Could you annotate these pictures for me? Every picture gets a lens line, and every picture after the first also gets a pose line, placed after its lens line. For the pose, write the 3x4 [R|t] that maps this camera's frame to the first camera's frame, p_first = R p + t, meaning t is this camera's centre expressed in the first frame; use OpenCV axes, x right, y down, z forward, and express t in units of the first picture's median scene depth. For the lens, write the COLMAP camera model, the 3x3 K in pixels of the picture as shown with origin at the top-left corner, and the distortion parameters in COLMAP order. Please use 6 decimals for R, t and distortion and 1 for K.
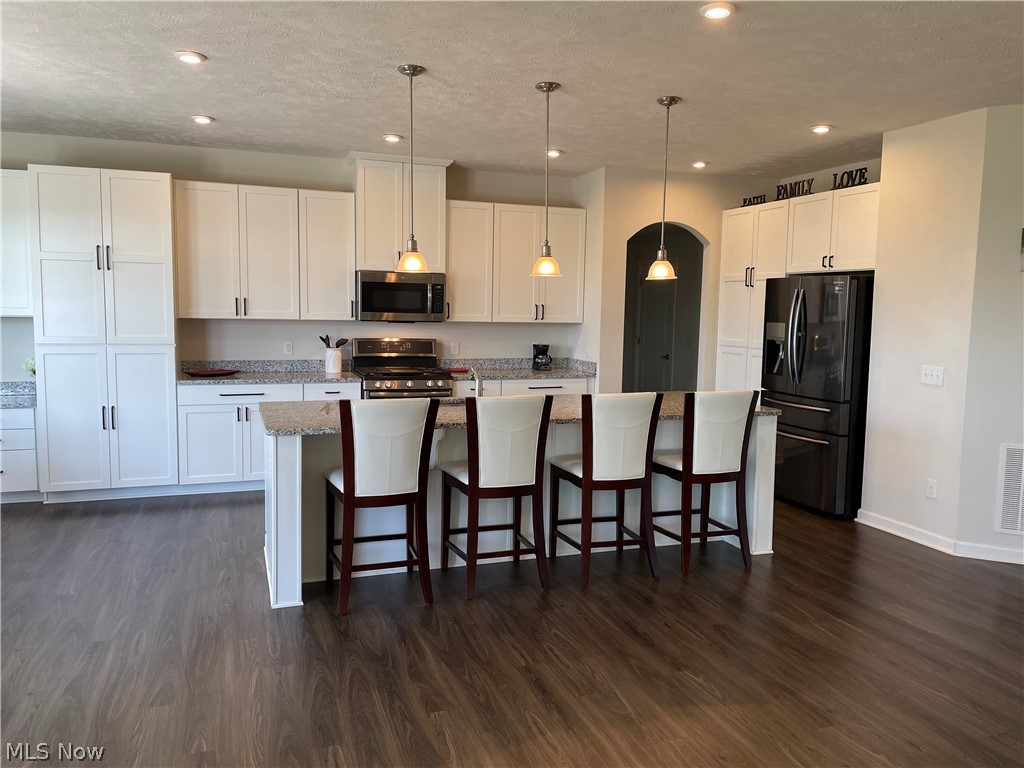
lens RADIAL K [[771.5, 0, 511.9], [0, 771.5, 370.3], [0, 0, 1]] dist [0.087493, -0.100112]
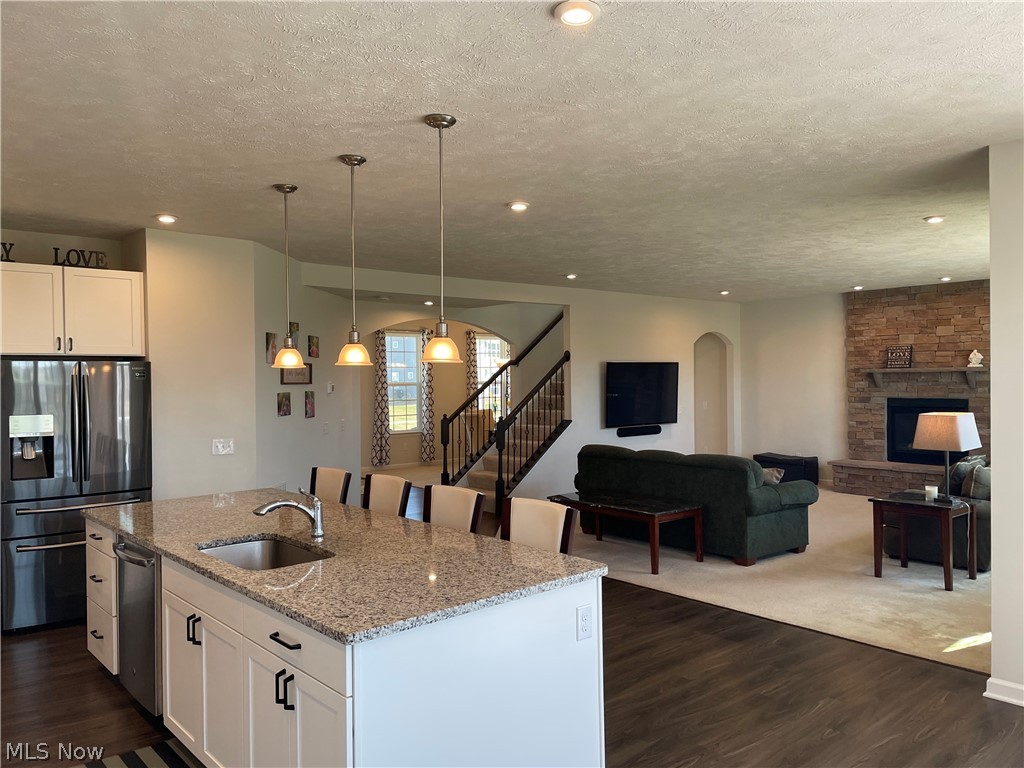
lens RADIAL K [[771.5, 0, 522.8], [0, 771.5, 380.6], [0, 0, 1]] dist [0.087493, -0.100112]
pose [[-0.373420, -0.015449, 0.927534, -0.573464], [0.085864, 0.994993, 0.051141, -0.088990], [-0.923680, 0.098738, -0.370224, 0.773282]]
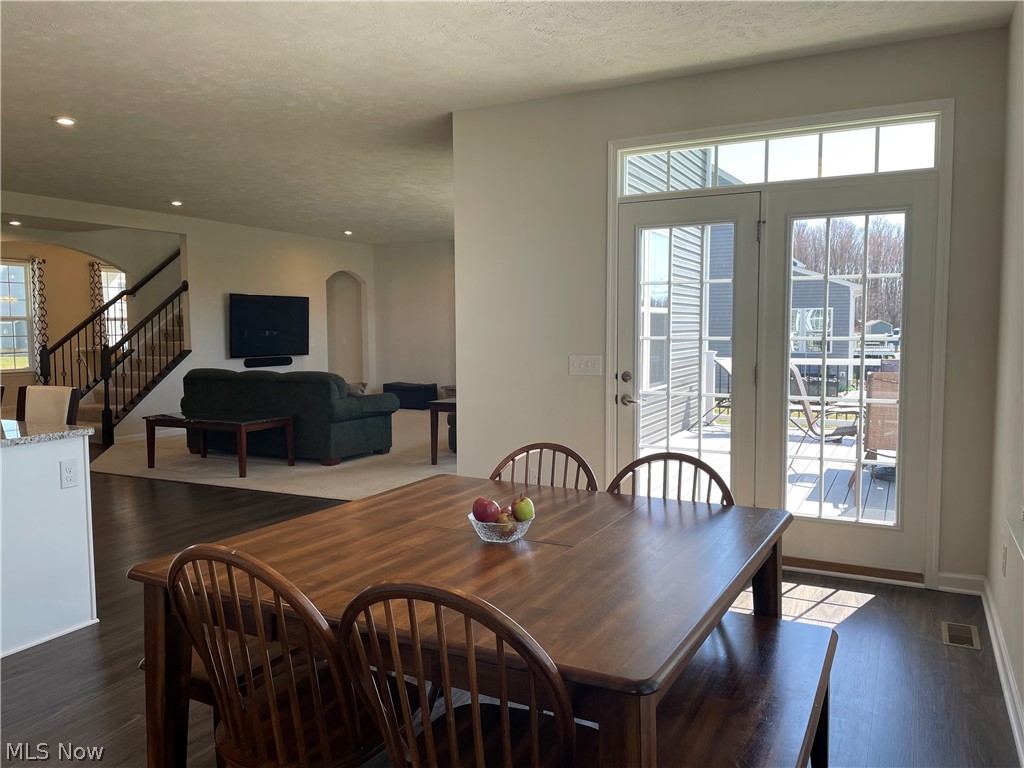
lens RADIAL K [[771.5, 0, 520.9], [0, 771.5, 378.4], [0, 0, 1]] dist [0.087493, -0.100112]
pose [[-0.691745, -0.059433, 0.719692, -0.767315], [0.057117, 0.988983, 0.136569, -0.046076], [-0.719880, 0.135577, -0.680729, 0.724374]]
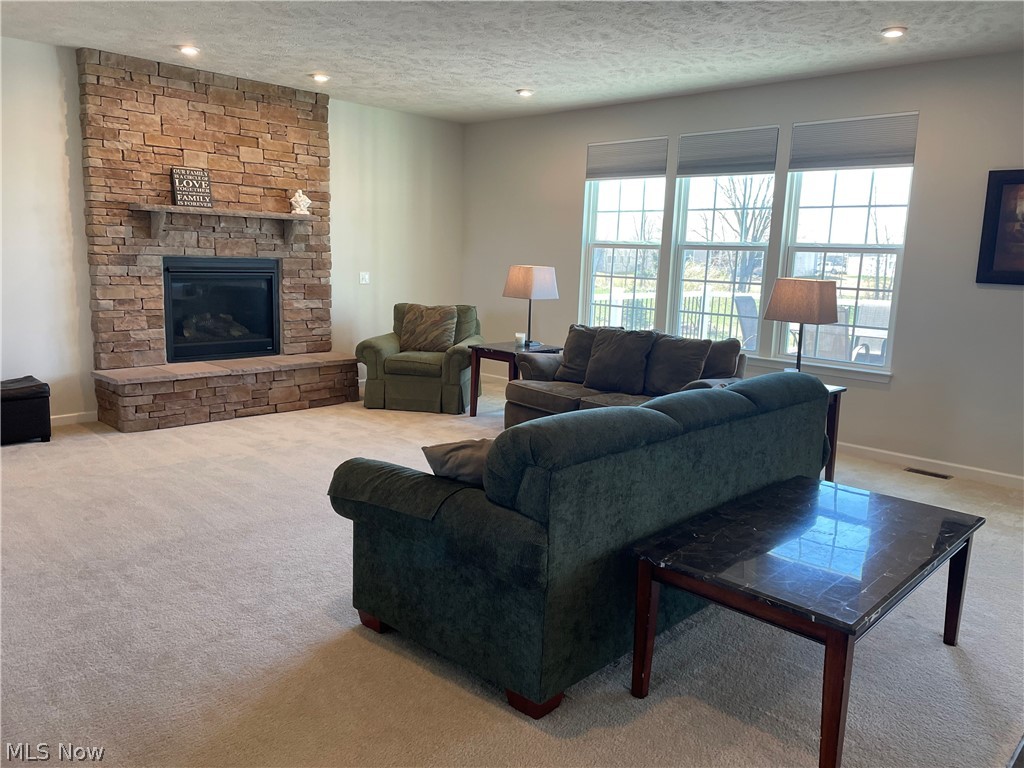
lens RADIAL K [[771.5, 0, 509.8], [0, 771.5, 367.5], [0, 0, 1]] dist [0.087493, -0.100112]
pose [[-0.893402, 0.021808, -0.448728, 0.674134], [-0.085332, 0.972401, 0.217150, -0.019109], [0.441079, 0.232293, -0.866885, 0.529629]]
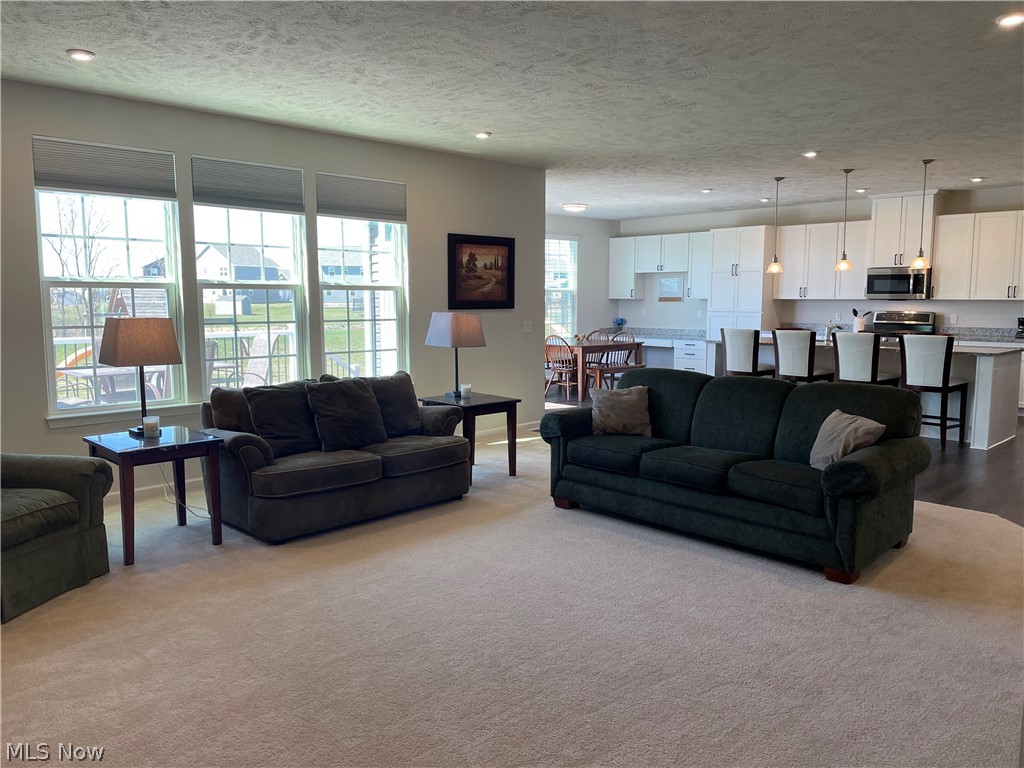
lens RADIAL K [[771.5, 0, 516.2], [0, 771.5, 383.0], [0, 0, 1]] dist [0.087493, -0.100112]
pose [[0.424387, 0.084258, -0.901552, 0.965310], [-0.068846, 0.995782, 0.060657, 0.060156], [0.902860, 0.036326, 0.428397, -0.346097]]
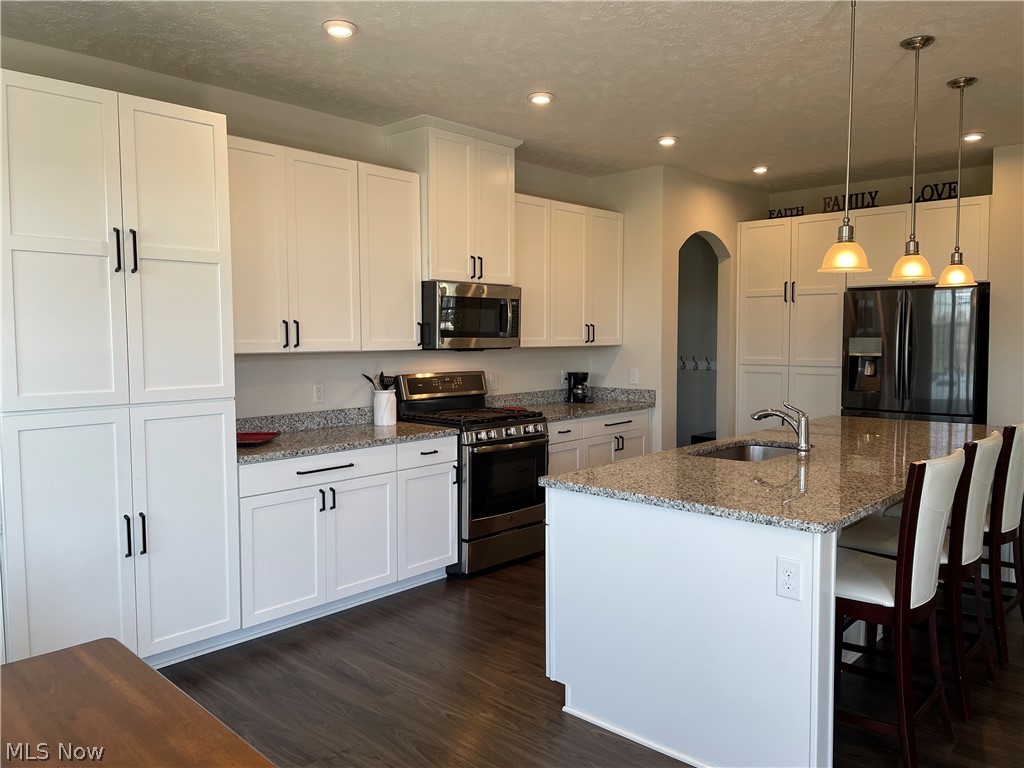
lens RADIAL K [[771.5, 0, 515.1], [0, 771.5, 379.9], [0, 0, 1]] dist [0.087493, -0.100112]
pose [[0.885002, -0.049619, 0.462935, -0.460523], [0.060202, 0.998153, -0.008104, -0.025595], [-0.461678, 0.035042, 0.886355, 0.323771]]
